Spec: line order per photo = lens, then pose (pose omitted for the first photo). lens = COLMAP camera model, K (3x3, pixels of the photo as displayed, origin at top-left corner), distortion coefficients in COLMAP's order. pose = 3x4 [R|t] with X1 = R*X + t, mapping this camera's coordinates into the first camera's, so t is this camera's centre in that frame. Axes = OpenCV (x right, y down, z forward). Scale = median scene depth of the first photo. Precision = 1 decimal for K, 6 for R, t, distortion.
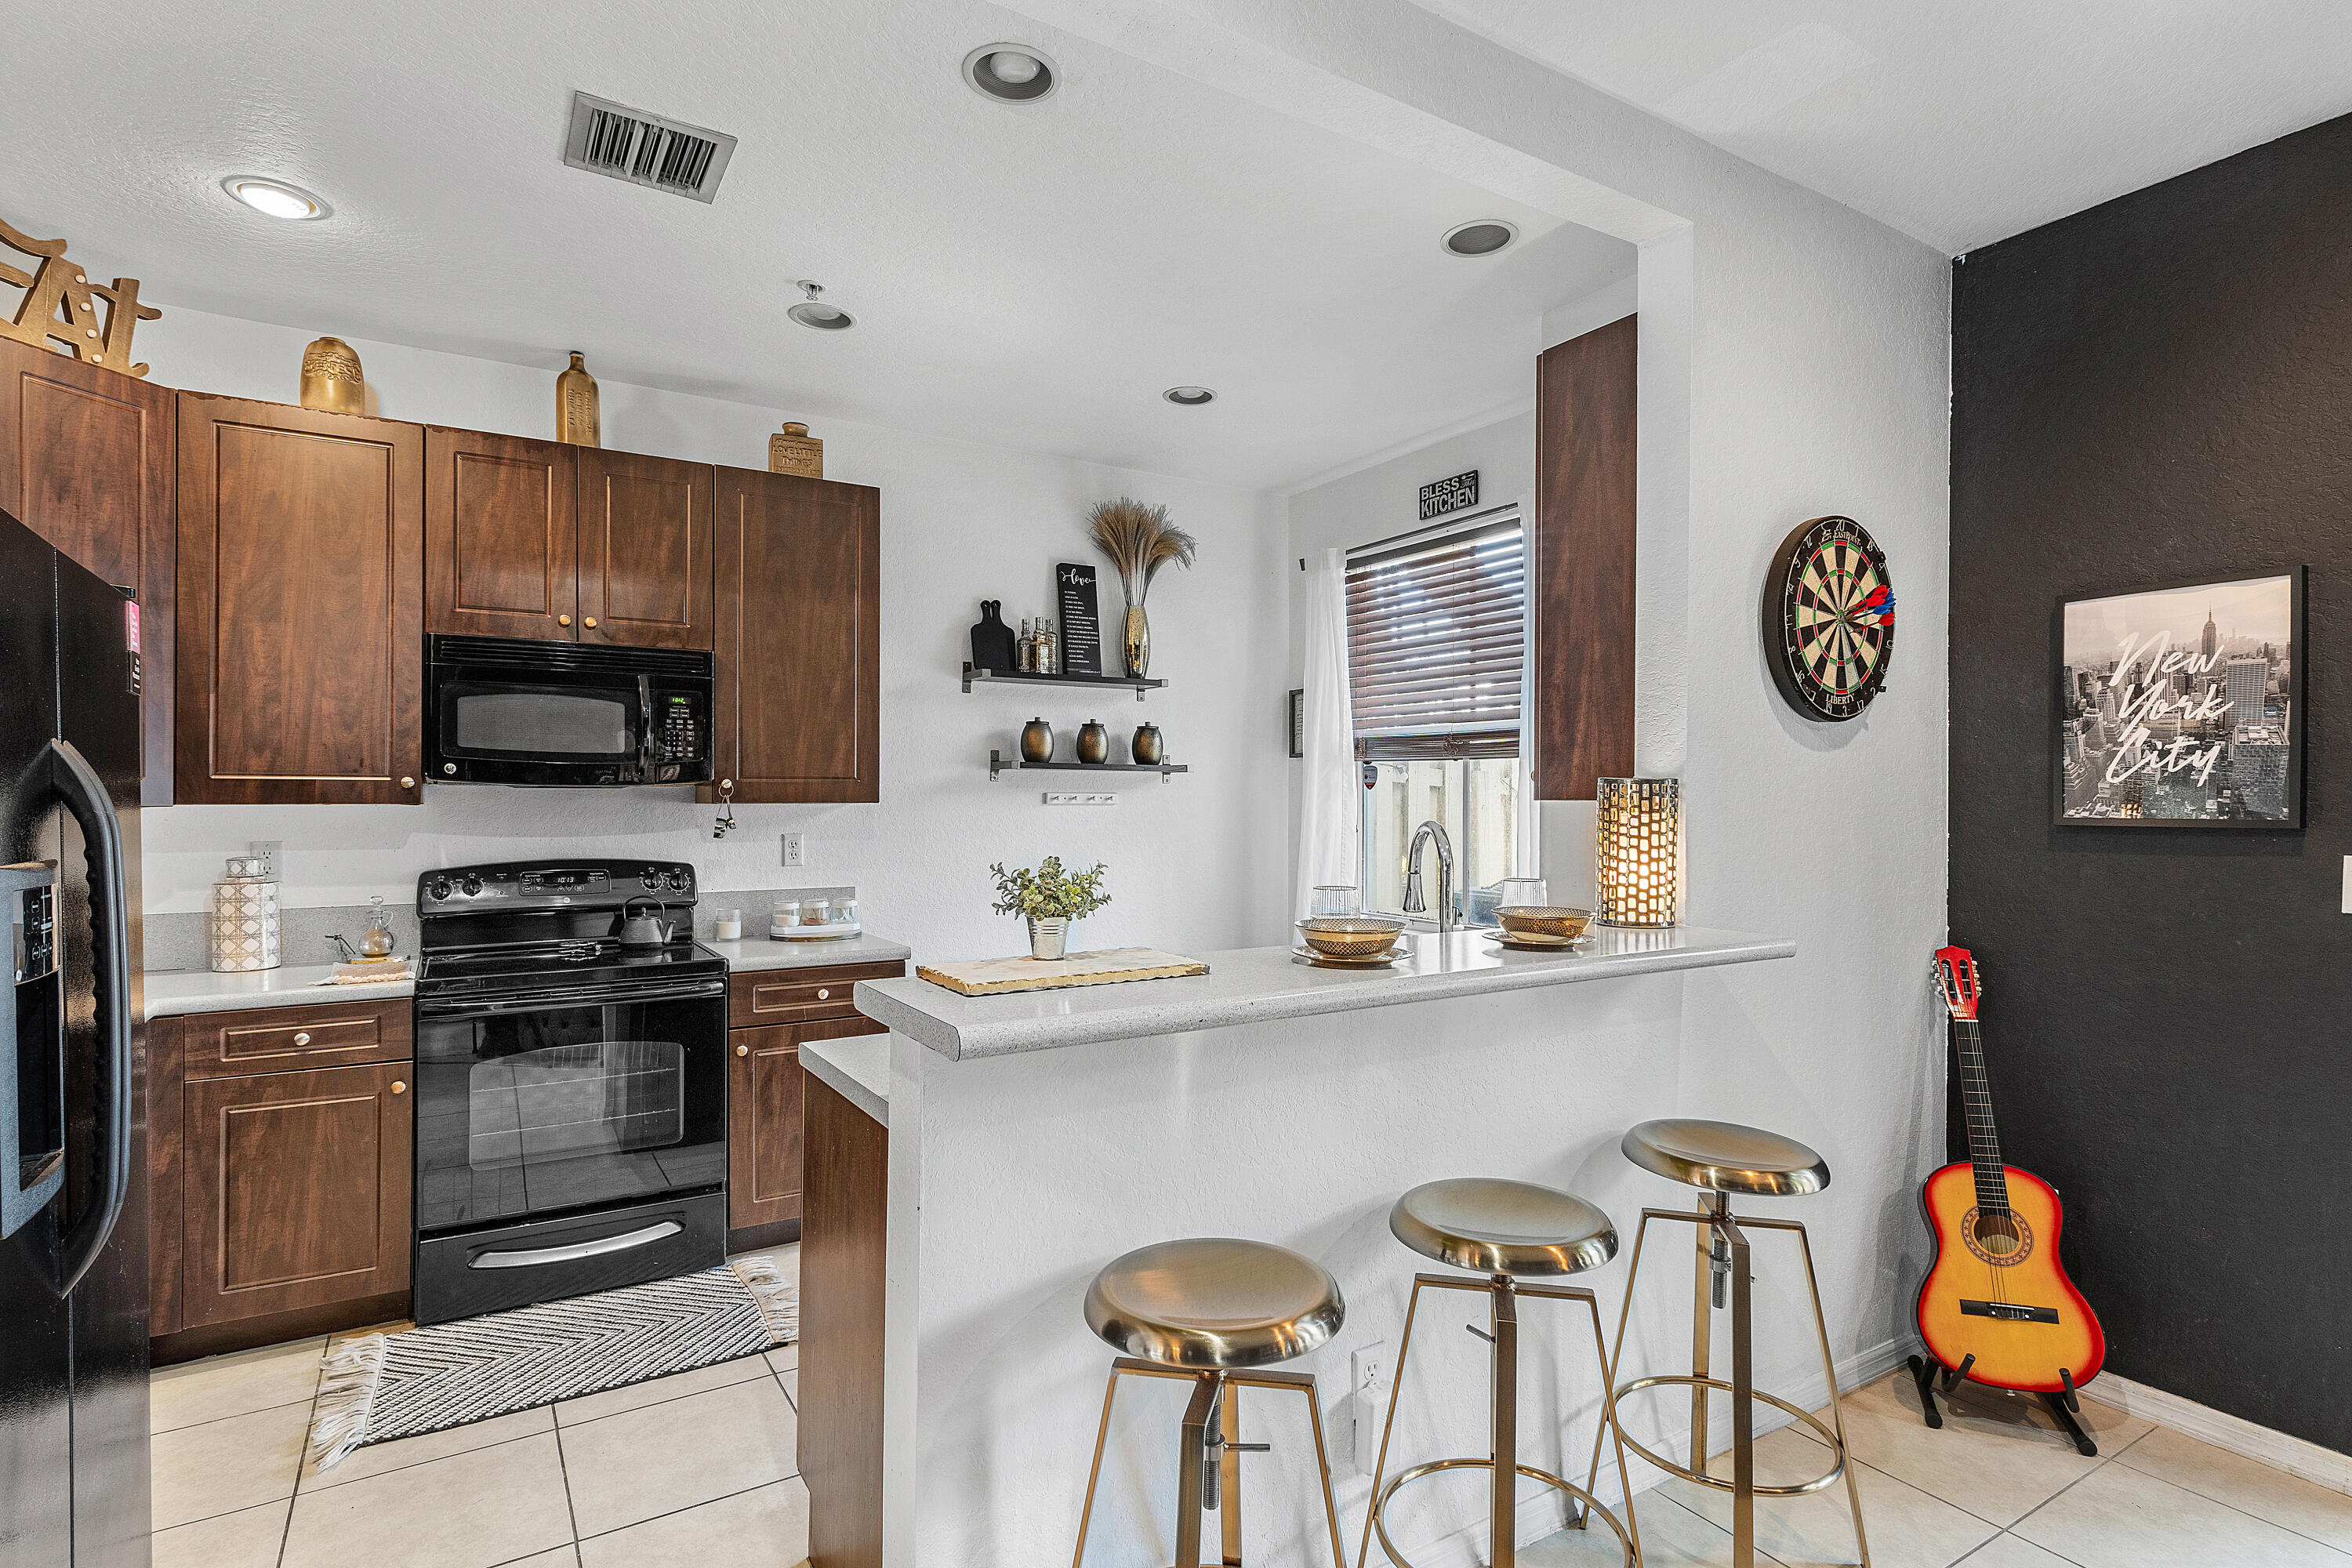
lens RADIAL K [[1155.5, 0, 1166.9], [0, 1155.5, 808.5], [0, 0, 1]] dist [0.001650, -0.003229]
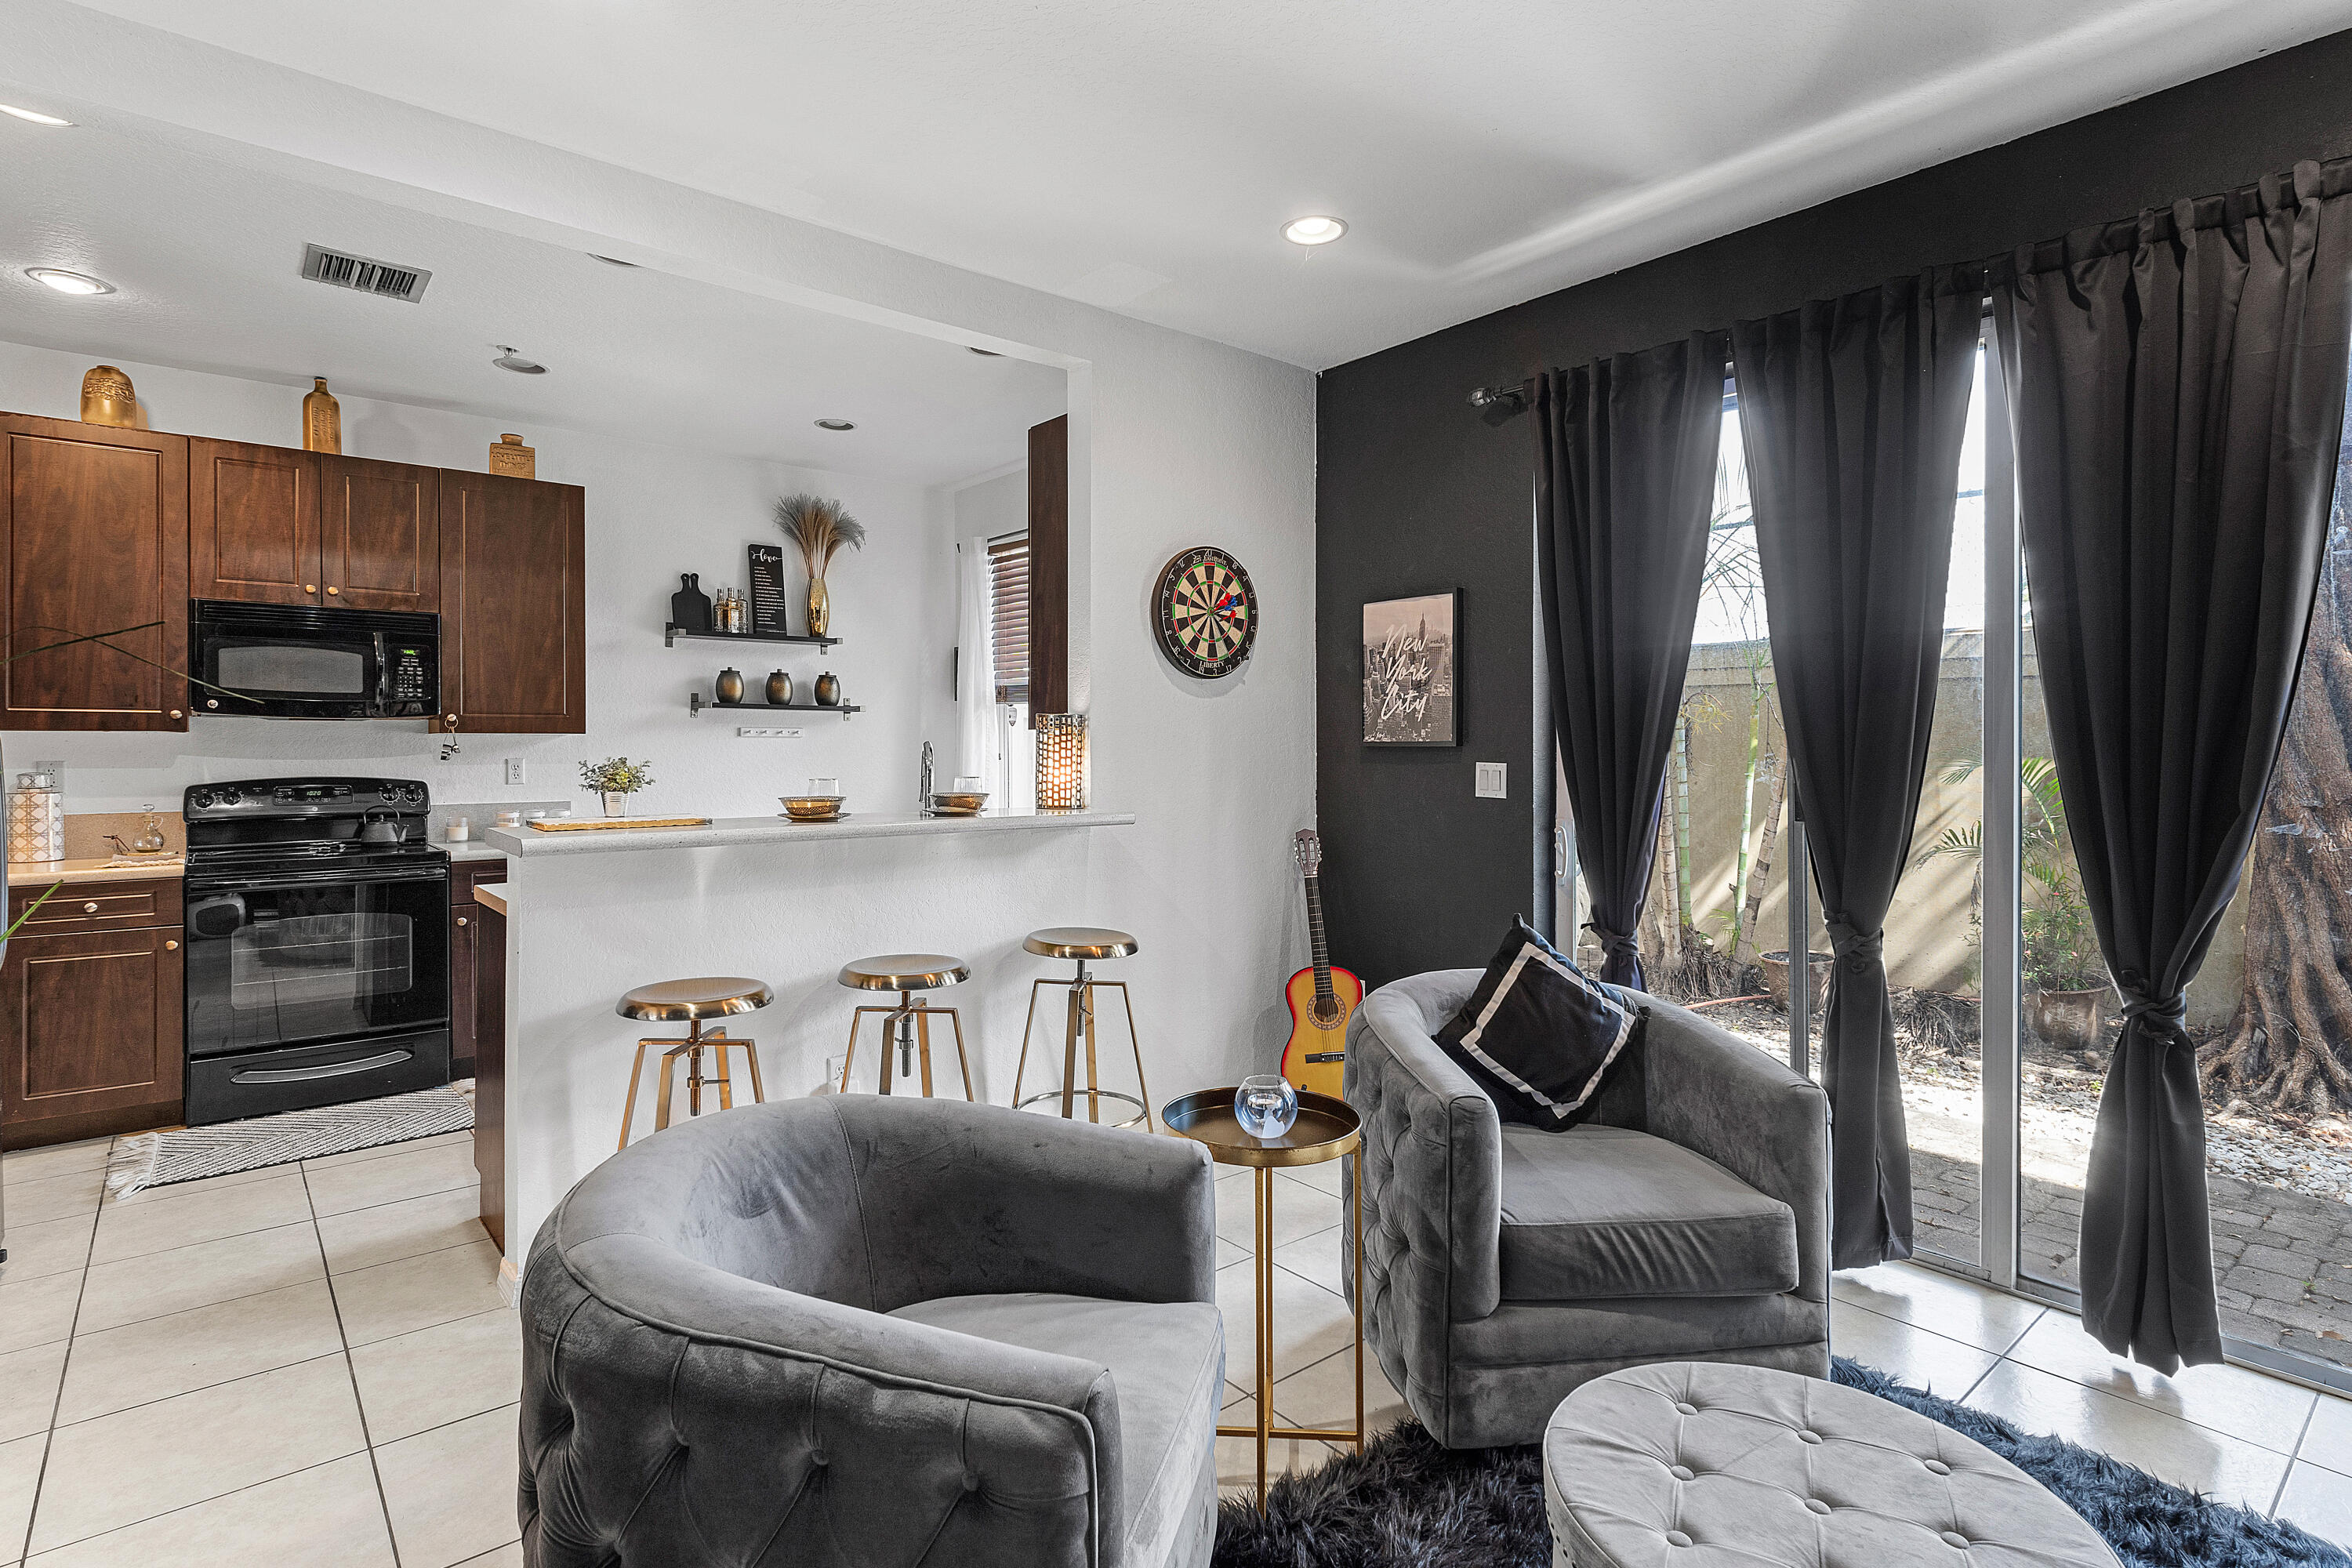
lens RADIAL K [[1155.5, 0, 1182.7], [0, 1155.5, 763.5], [0, 0, 1]] dist [0.001650, -0.003229]
pose [[0.988581, -0.001178, 0.150685, 0.273524], [-0.000017, 0.999969, 0.007933, 0.023207], [-0.150689, -0.007845, 0.988550, -0.468318]]
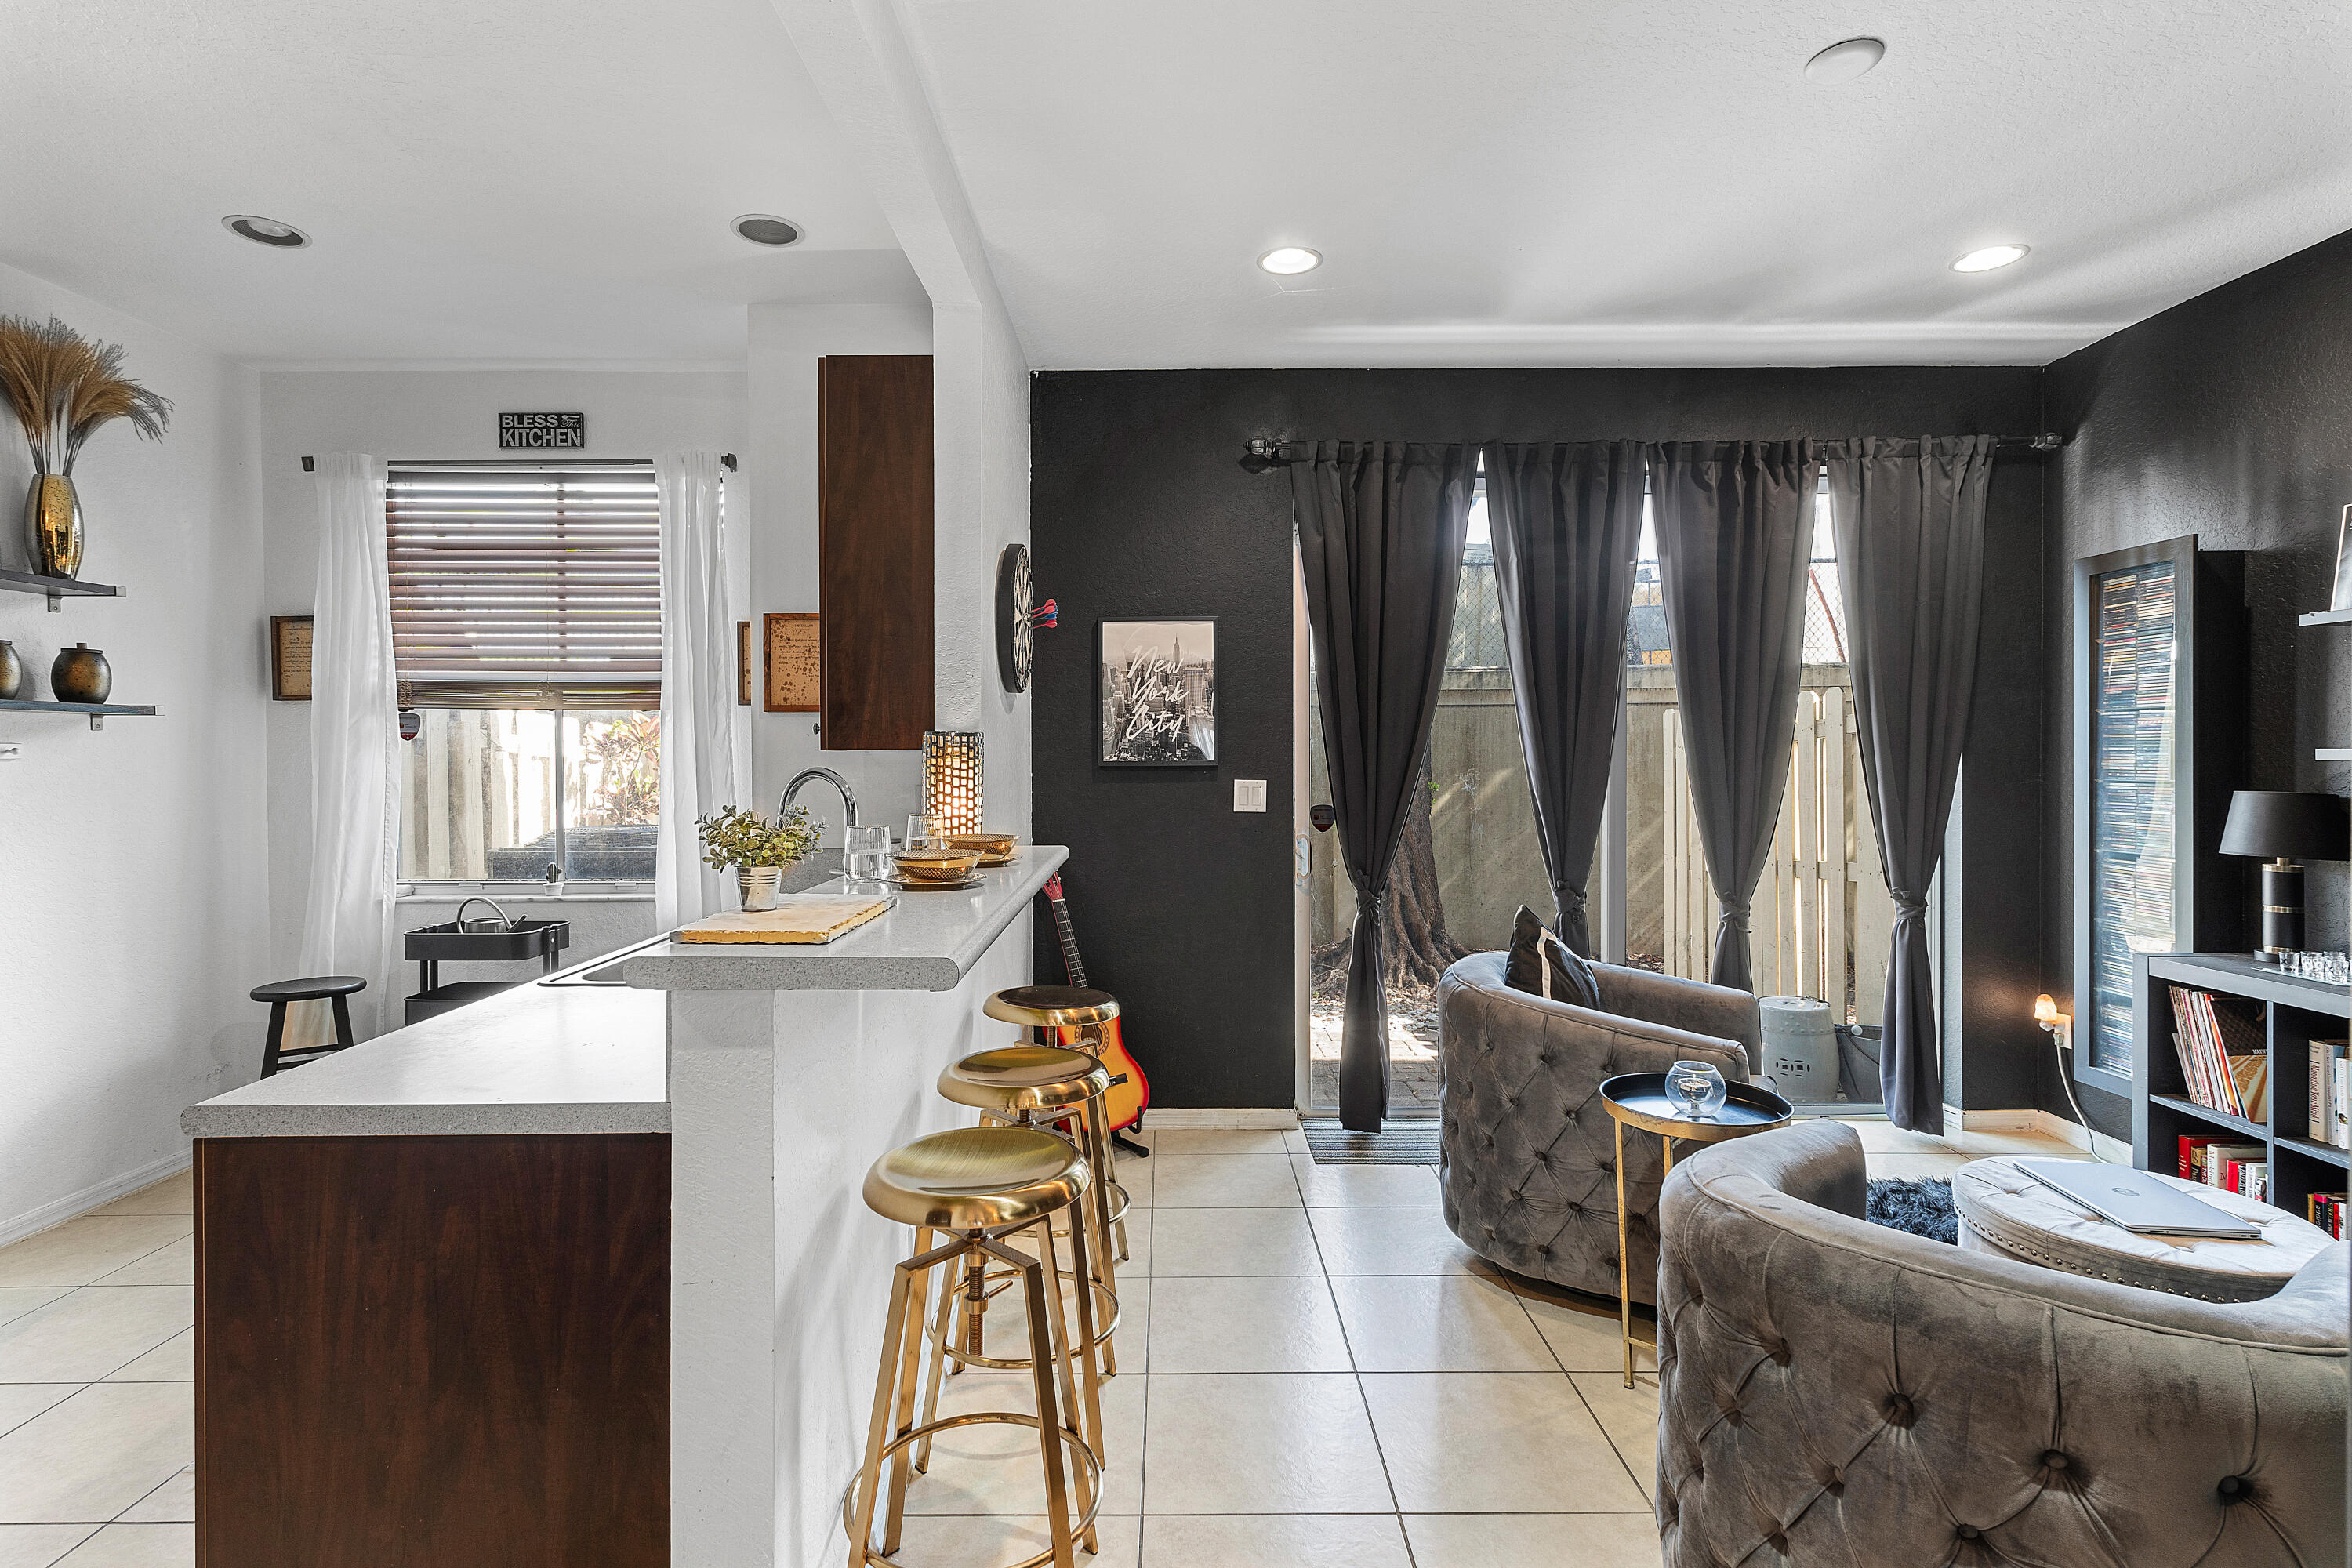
lens RADIAL K [[1155.5, 0, 1164.1], [0, 1155.5, 767.1], [0, 0, 1]] dist [0.001650, -0.003229]
pose [[0.530134, -0.012137, 0.847827, -0.448329], [0.010281, 0.999916, 0.007885, 0.004037], [-0.847851, 0.004536, 0.530214, 0.105551]]
